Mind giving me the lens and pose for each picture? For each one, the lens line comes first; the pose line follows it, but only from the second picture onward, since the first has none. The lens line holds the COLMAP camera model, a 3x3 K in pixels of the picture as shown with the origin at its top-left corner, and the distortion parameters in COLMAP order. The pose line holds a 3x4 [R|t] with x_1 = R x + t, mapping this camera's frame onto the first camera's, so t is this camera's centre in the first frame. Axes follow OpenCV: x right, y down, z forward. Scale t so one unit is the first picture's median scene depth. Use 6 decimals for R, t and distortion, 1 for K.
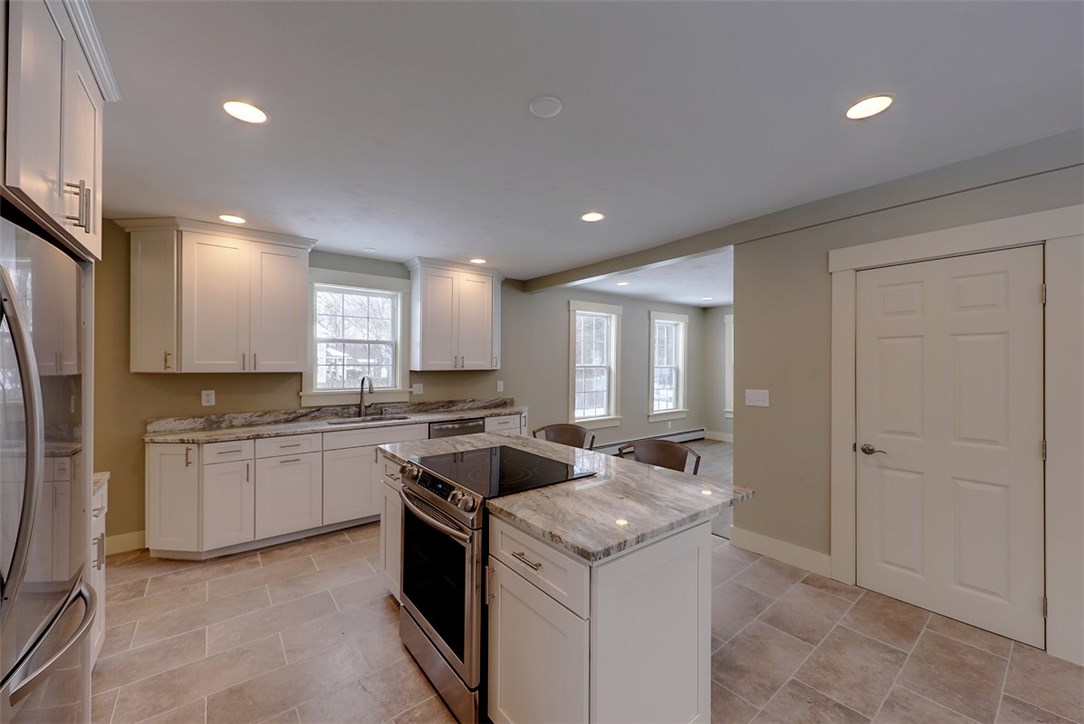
lens RADIAL K [[422.7, 0, 538.6], [0, 422.7, 360.2], [0, 0, 1]] dist [0.005808, -0.001622]
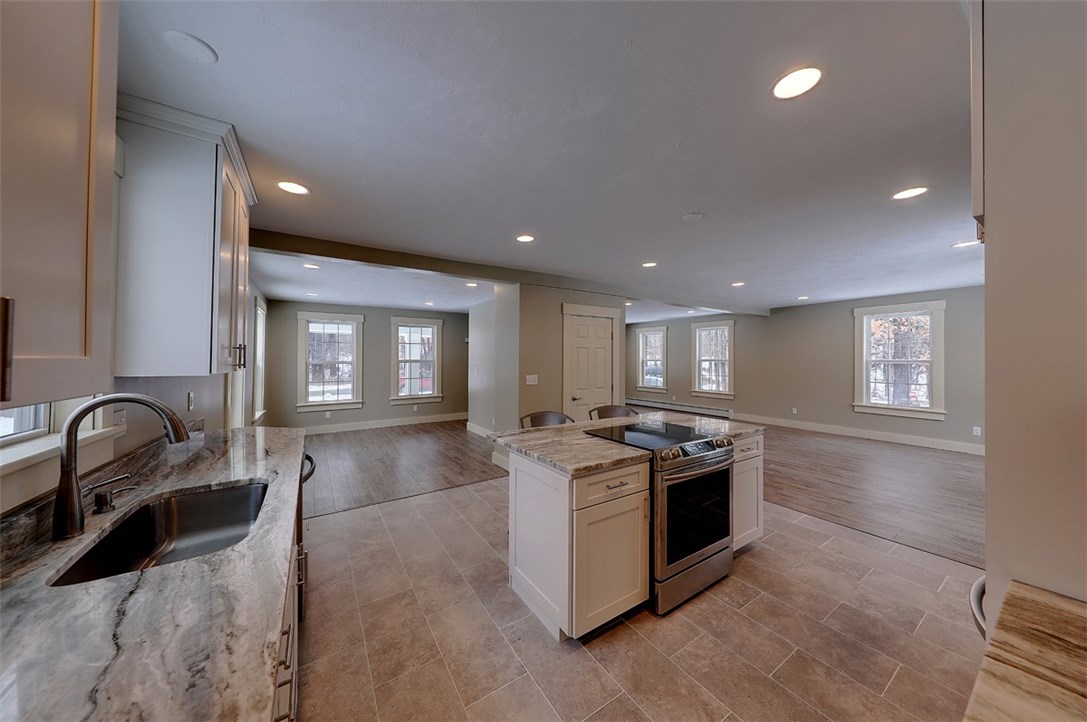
lens RADIAL K [[352.1, 0, 543.2], [0, 352.1, 358.4], [0, 0, 1]] dist [-0.000002, 0.000037]
pose [[0.076573, 0.001487, 0.997063, -0.628819], [-0.007333, 0.999973, -0.000928, 0.004245], [-0.997037, -0.007241, 0.076582, 0.627490]]
